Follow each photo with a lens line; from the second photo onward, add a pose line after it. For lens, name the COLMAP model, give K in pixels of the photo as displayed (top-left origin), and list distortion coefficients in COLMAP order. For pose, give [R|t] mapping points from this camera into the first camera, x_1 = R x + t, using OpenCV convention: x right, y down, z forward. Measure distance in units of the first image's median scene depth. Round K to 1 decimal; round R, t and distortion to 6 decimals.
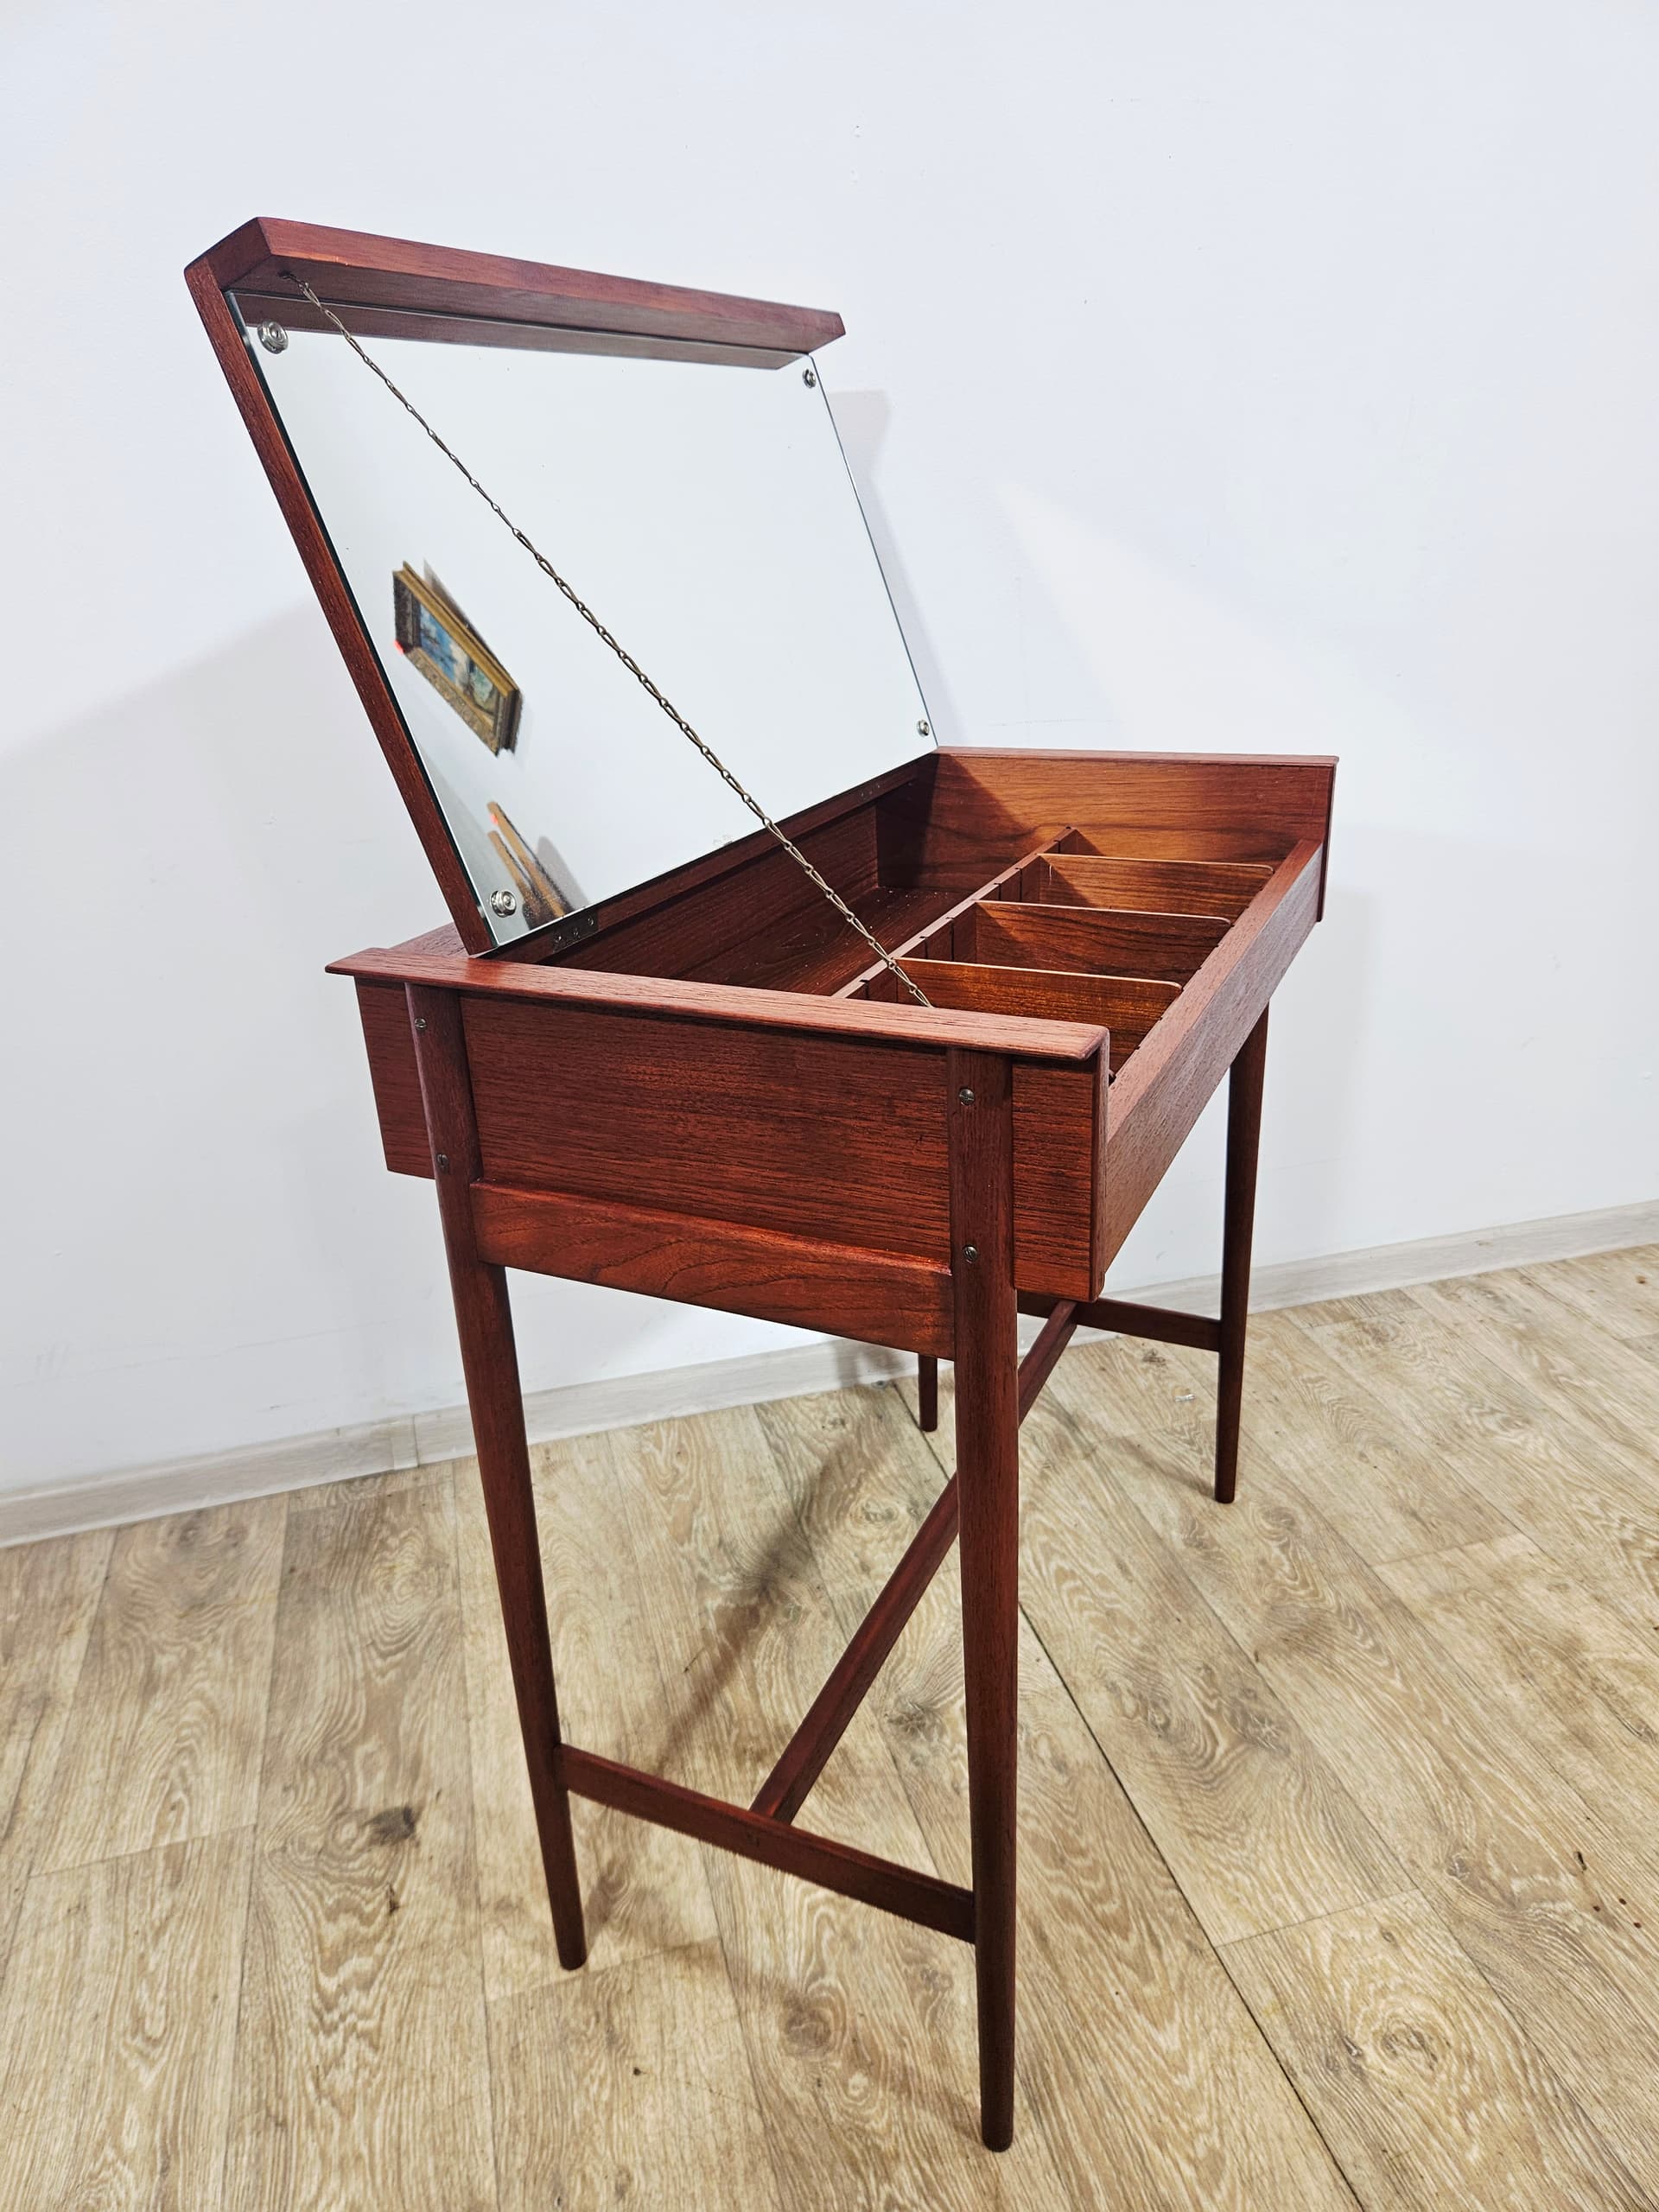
lens RADIAL K [[1533.9, 0, 857.5], [0, 1533.9, 1064.2], [0, 0, 1]] dist [0.045941, -0.052920]
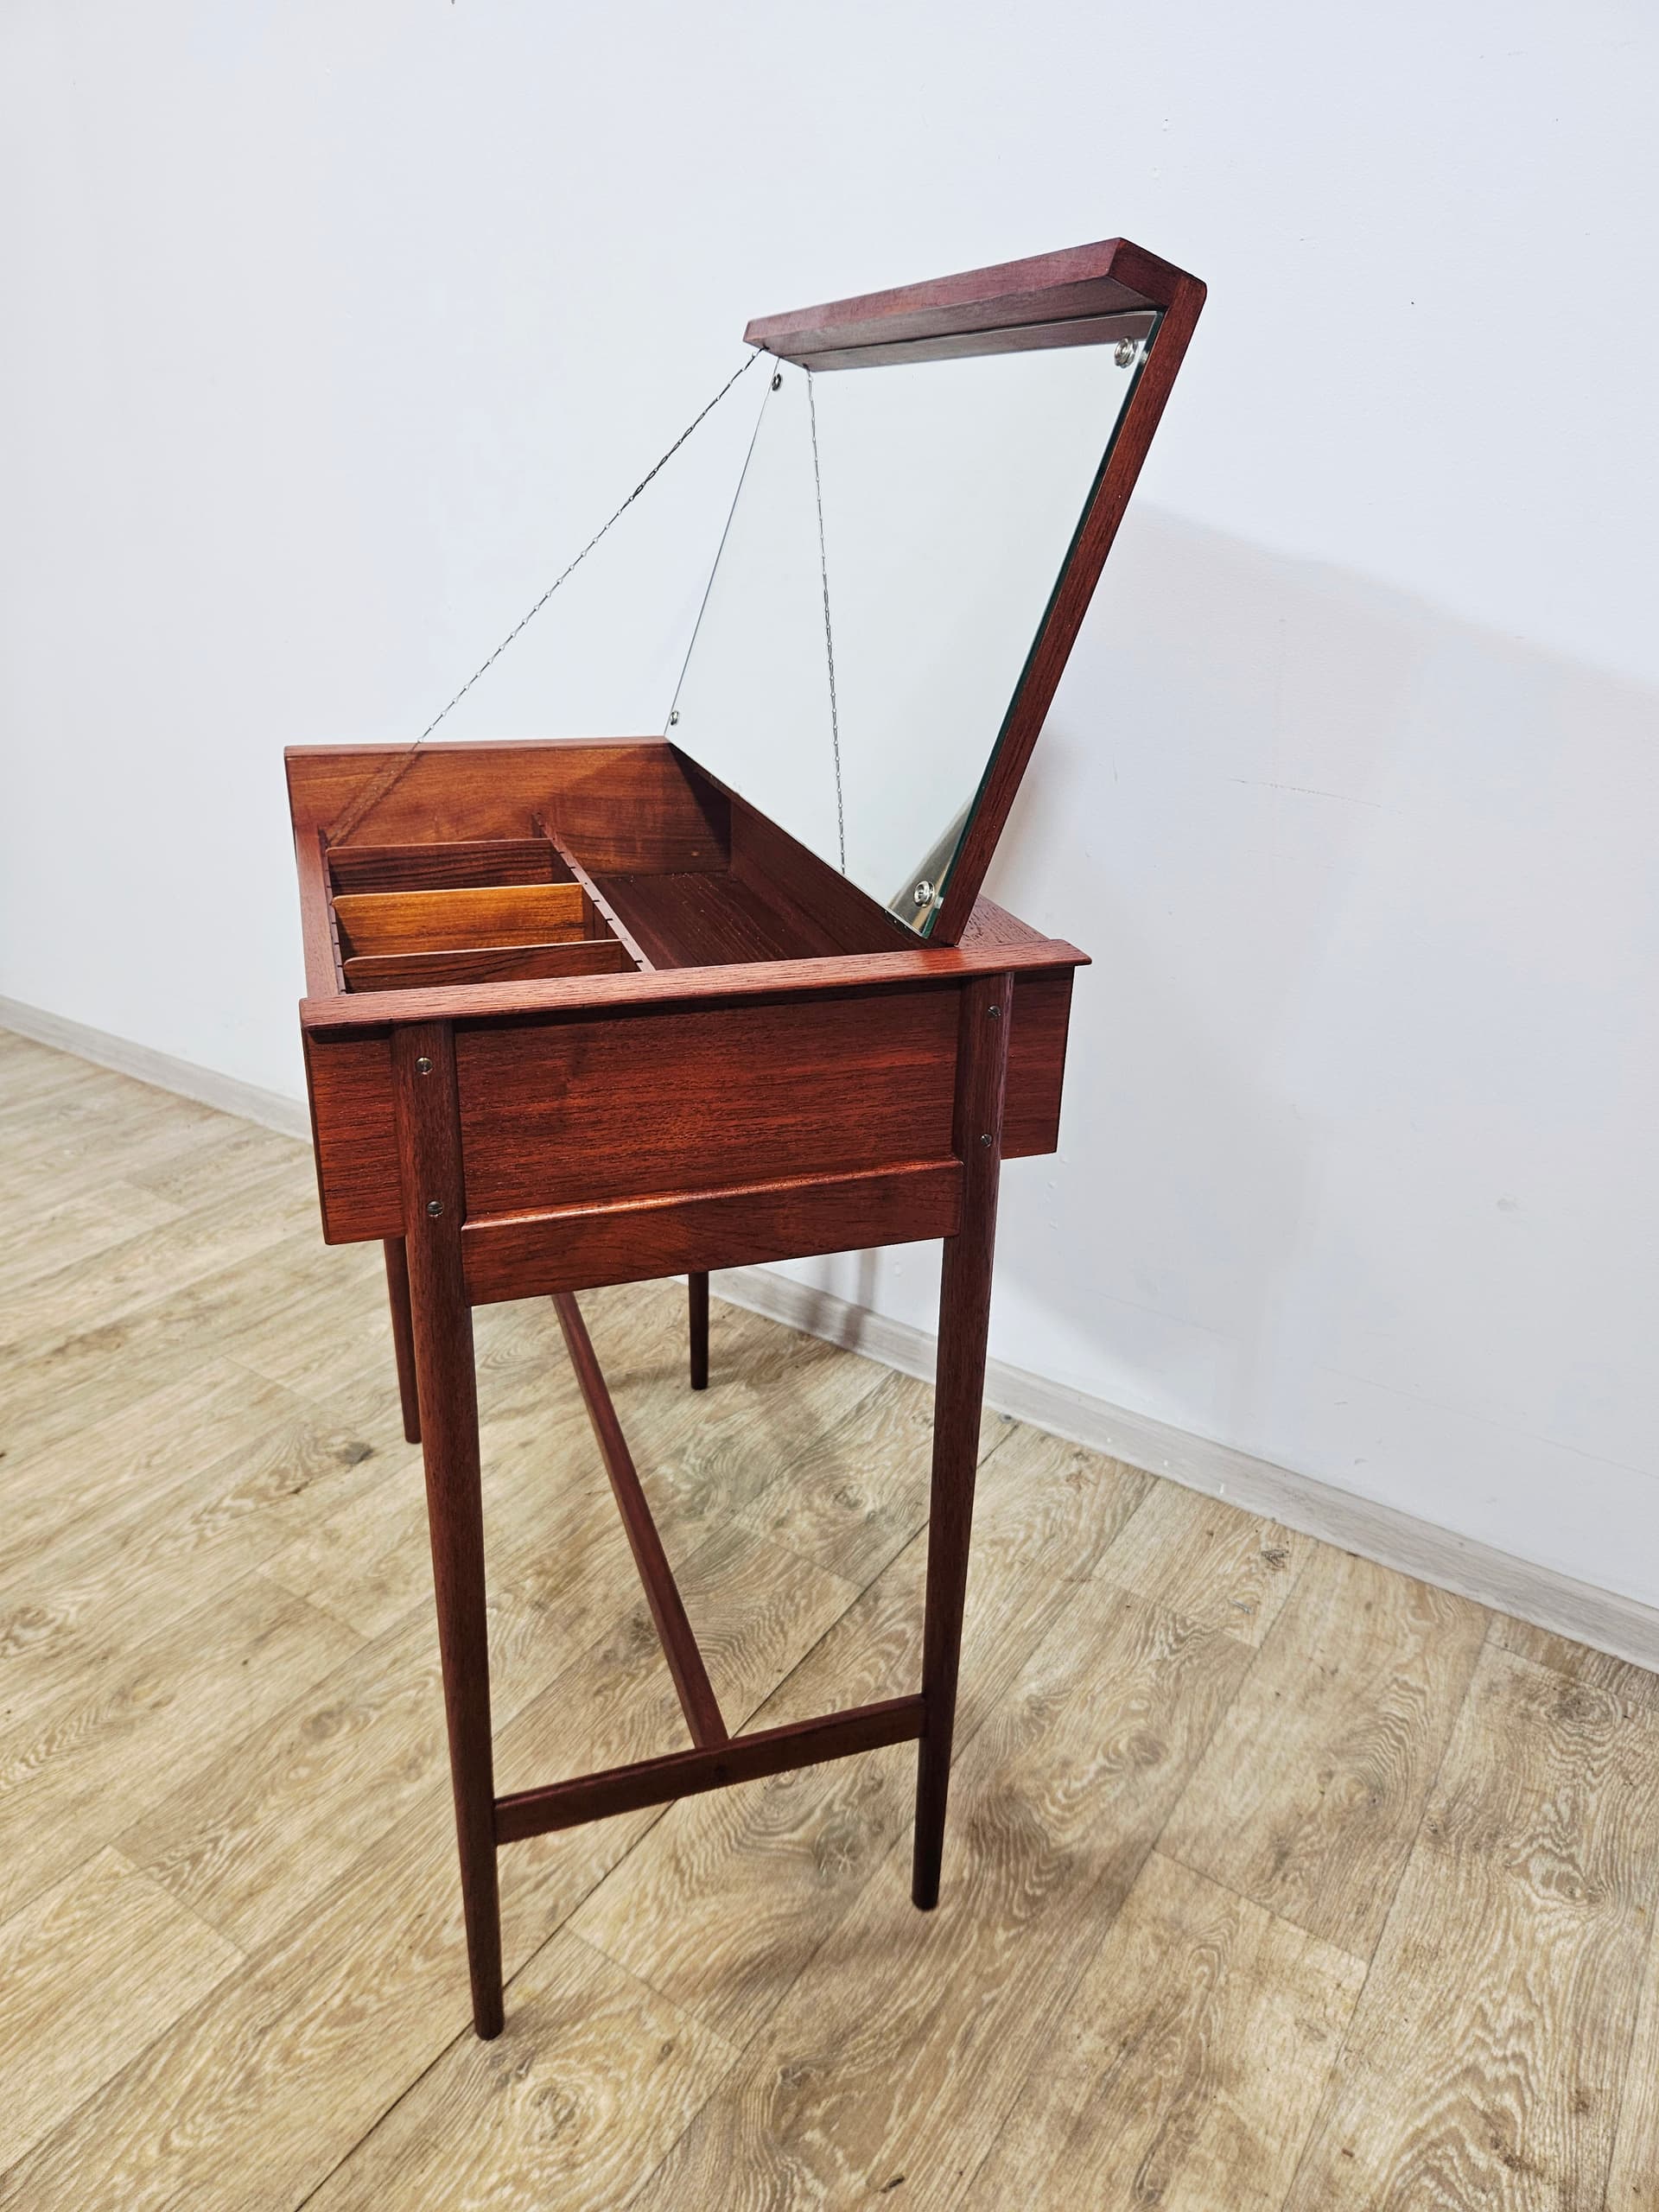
lens RADIAL K [[1533.9, 0, 799.6], [0, 1533.9, 1063.3], [0, 0, 1]] dist [0.045941, -0.052920]
pose [[0.641876, 0.337305, -0.688637, 0.661917], [-0.321405, 0.933707, 0.157764, -0.142664], [0.696200, 0.120067, 0.707735, 0.239028]]
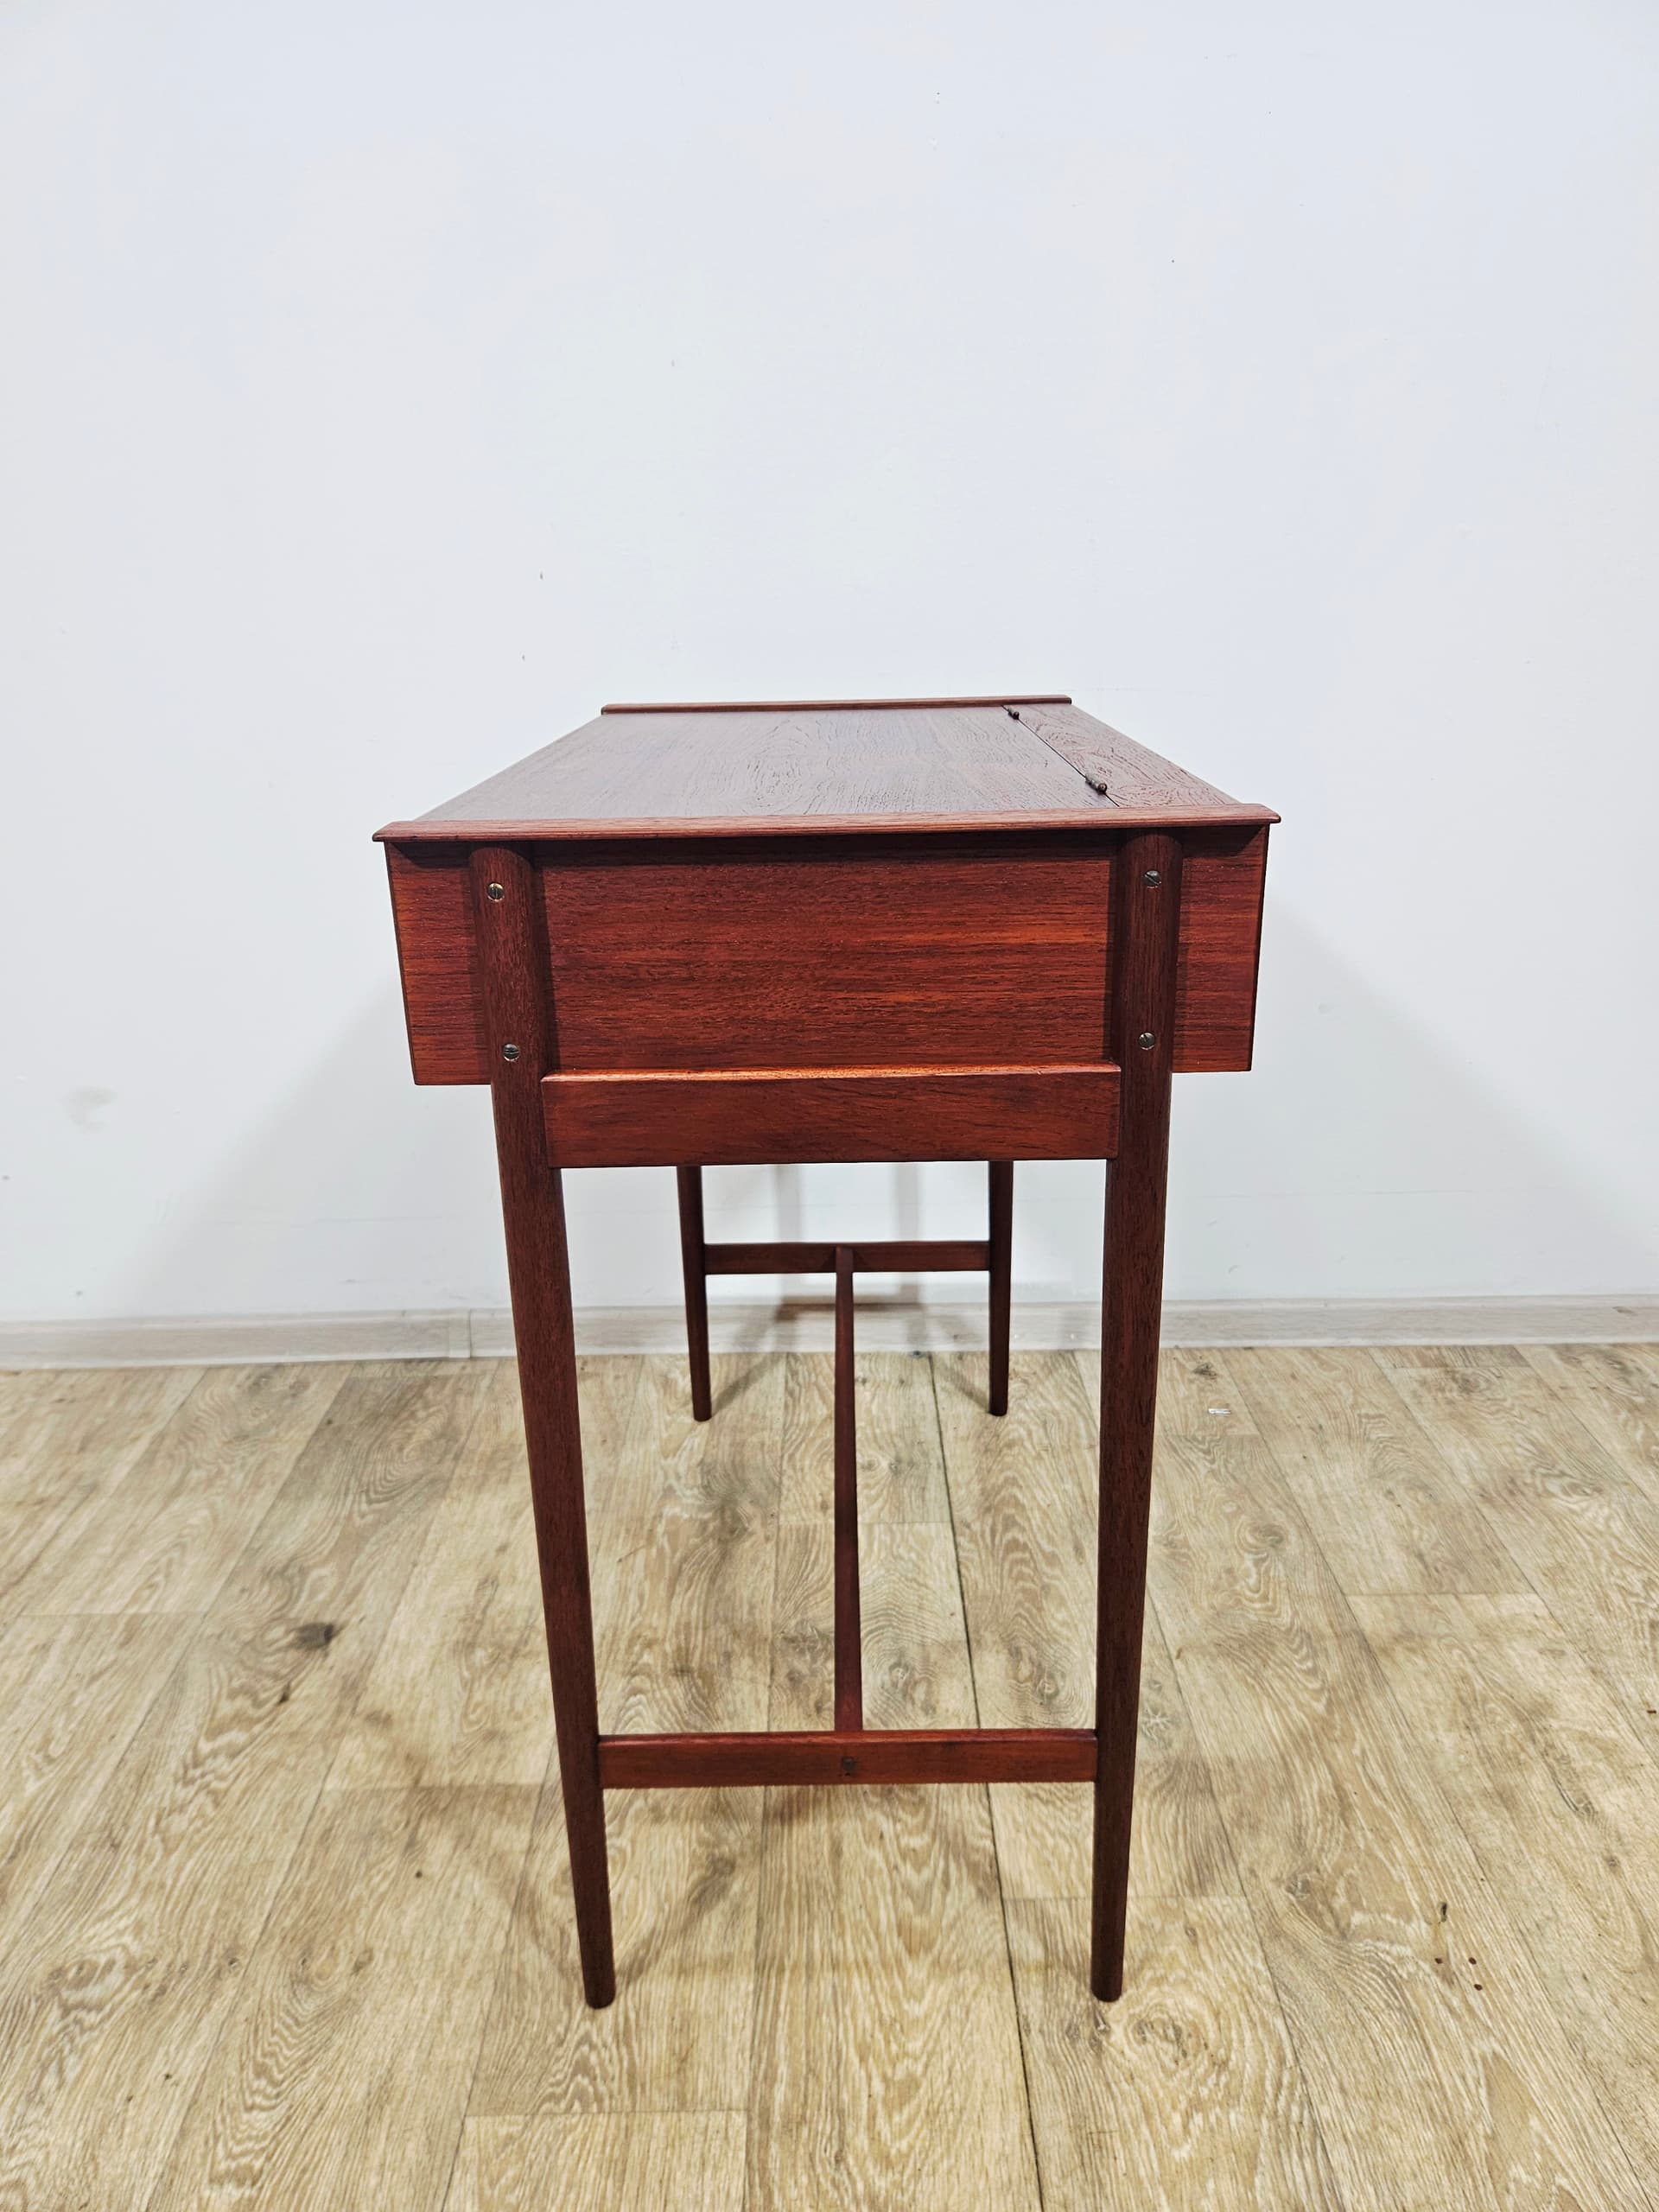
lens RADIAL K [[1533.9, 0, 844.0], [0, 1533.9, 1097.6], [0, 0, 1]] dist [0.045941, -0.052920]
pose [[0.963427, 0.103835, -0.247034, 0.249221], [-0.110717, 0.993752, -0.014093, 0.078410], [0.244028, 0.040928, 0.968904, 0.020689]]
